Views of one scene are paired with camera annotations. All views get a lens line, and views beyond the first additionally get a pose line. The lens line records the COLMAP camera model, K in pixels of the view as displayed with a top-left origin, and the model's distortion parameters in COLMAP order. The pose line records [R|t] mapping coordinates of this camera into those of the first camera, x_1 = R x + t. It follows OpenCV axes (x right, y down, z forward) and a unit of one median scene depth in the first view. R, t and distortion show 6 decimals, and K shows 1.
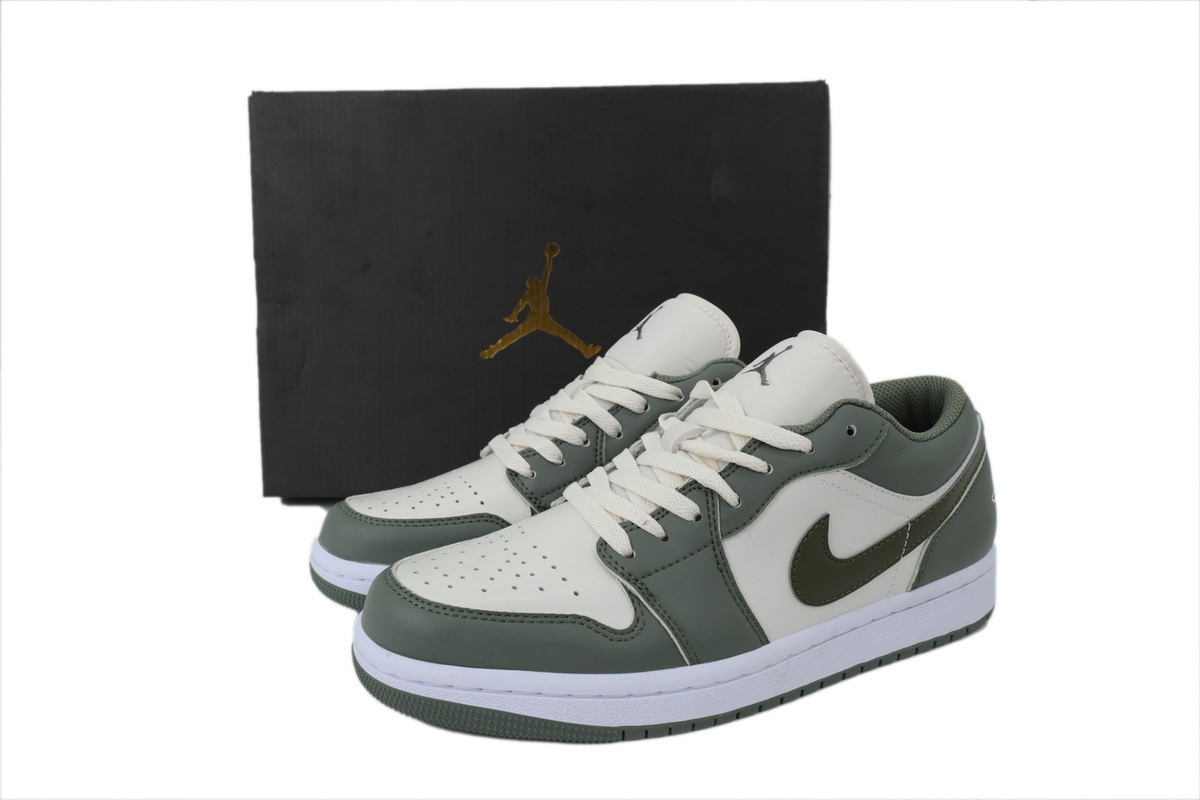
lens RADIAL K [[931.2, 0, 600.0], [0, 931.2, 400.0], [0, 0, 1]] dist [-0.000524, -0.000639]
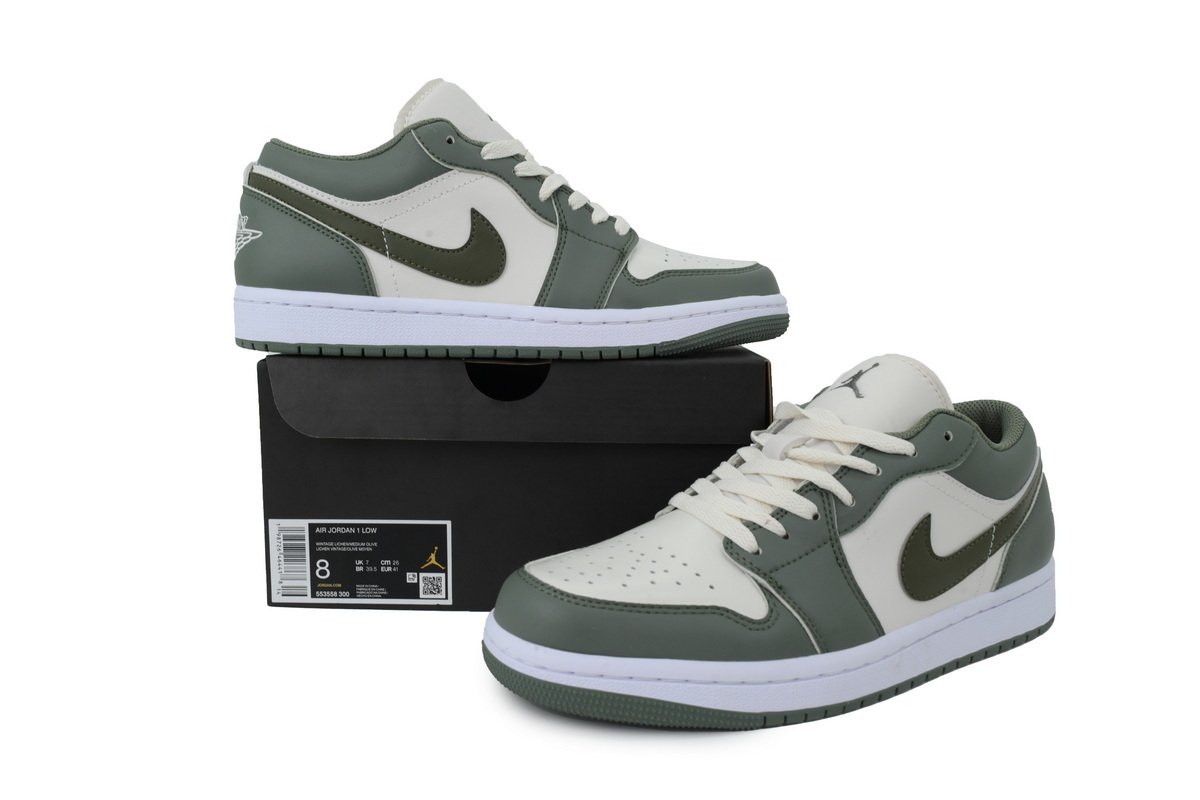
lens RADIAL K [[931.2, 0, 600.0], [0, 931.2, 400.0], [0, 0, 1]] dist [-0.000524, -0.000639]
pose [[0.995765, 0.004779, 0.091808, -0.240854], [0.003698, 0.995757, -0.091950, 0.090837], [-0.091858, 0.091900, 0.991522, -0.048074]]
